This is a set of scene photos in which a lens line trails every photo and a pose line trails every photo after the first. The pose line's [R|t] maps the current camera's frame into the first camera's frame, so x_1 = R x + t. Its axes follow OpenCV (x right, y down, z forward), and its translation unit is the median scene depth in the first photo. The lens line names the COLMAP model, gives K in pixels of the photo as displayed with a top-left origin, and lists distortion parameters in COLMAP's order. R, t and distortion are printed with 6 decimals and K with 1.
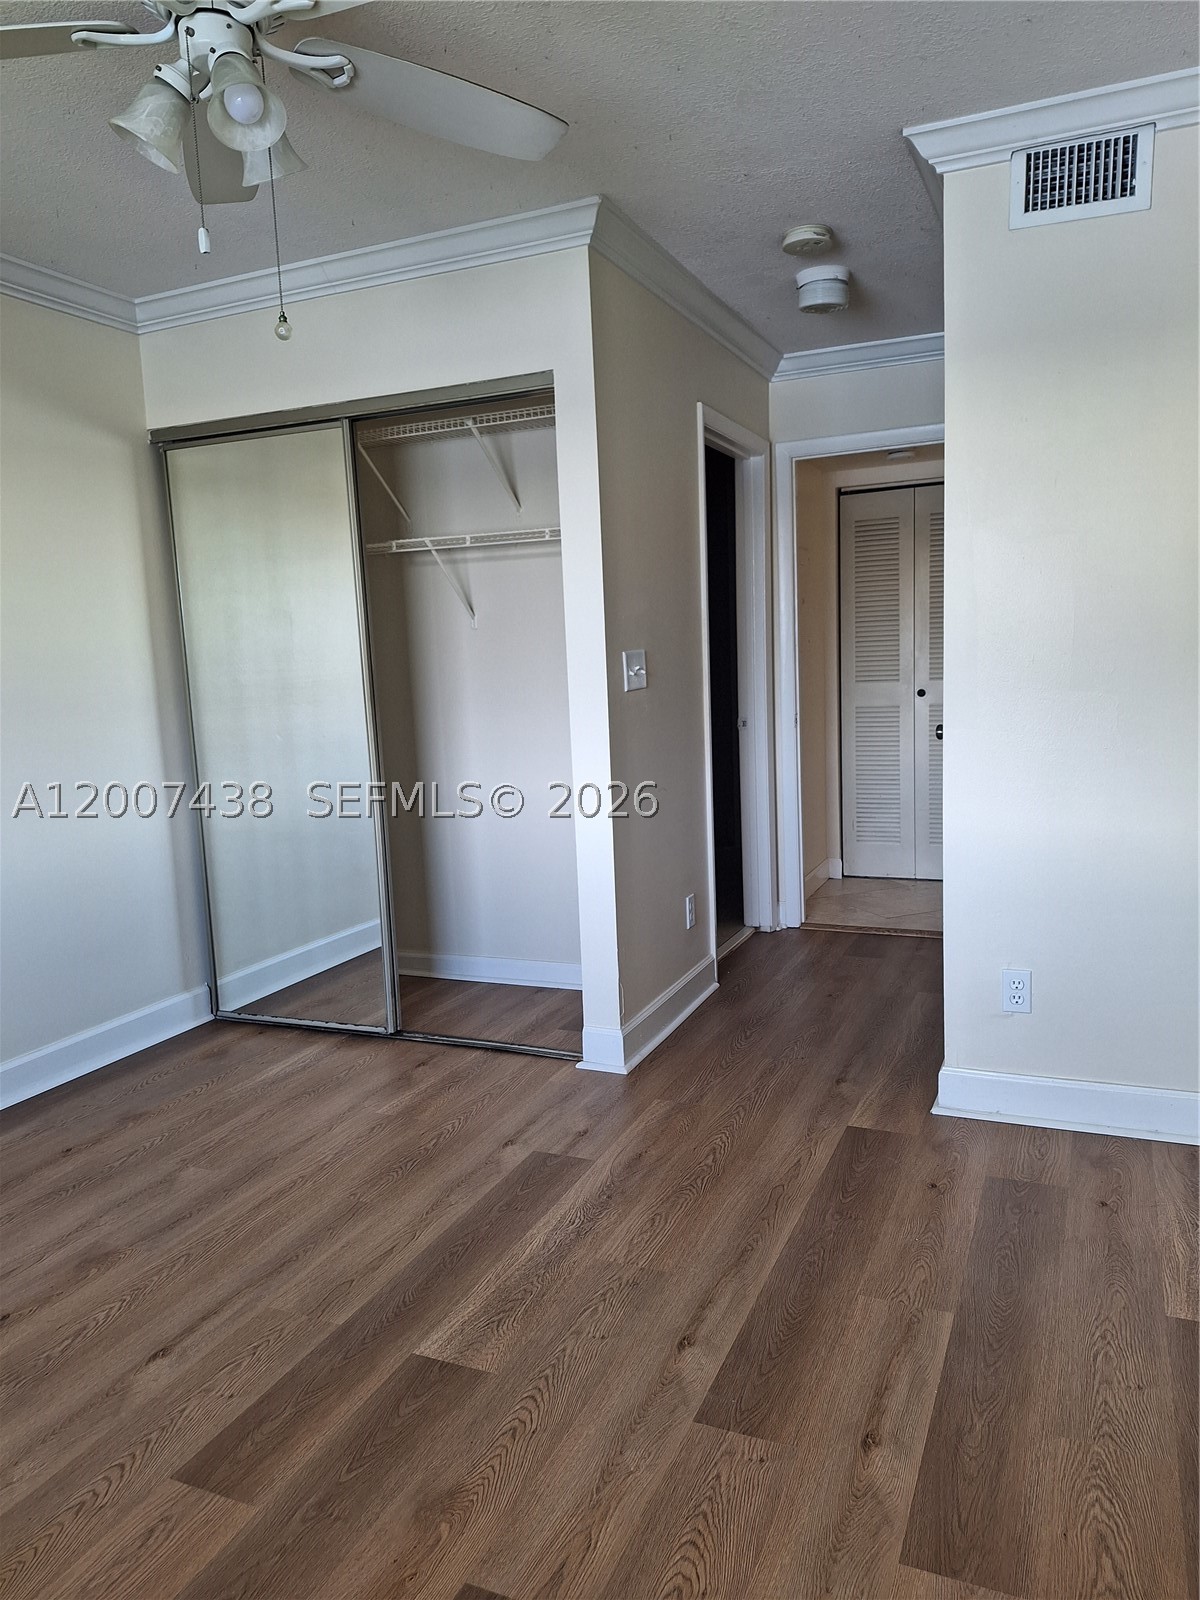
lens RADIAL K [[1111.7, 0, 607.1], [0, 1111.7, 805.4], [0, 0, 1]] dist [0.018407, -0.018369]
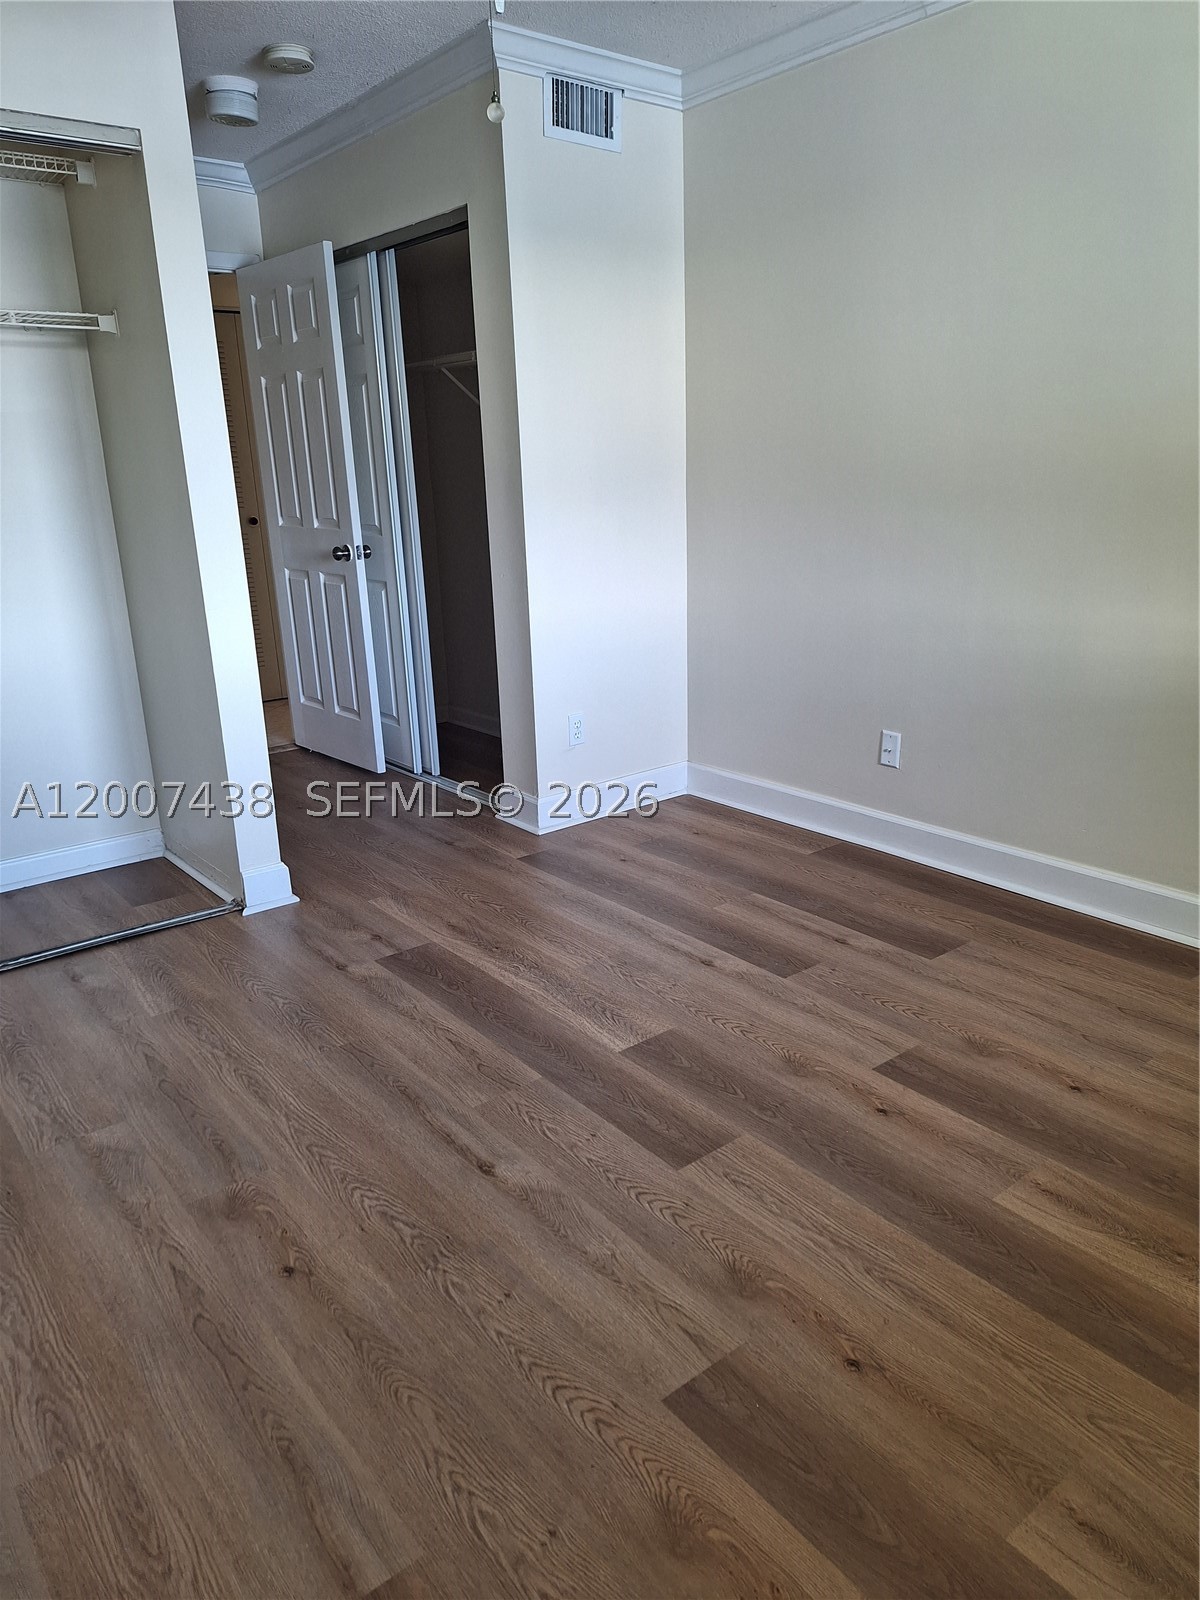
lens RADIAL K [[1111.7, 0, 604.9], [0, 1111.7, 797.9], [0, 0, 1]] dist [0.018407, -0.018369]
pose [[0.472295, -0.228002, 0.851442, -0.923095], [0.138968, 0.973146, 0.183507, 0.004173], [-0.870417, 0.031654, 0.491296, 0.341138]]
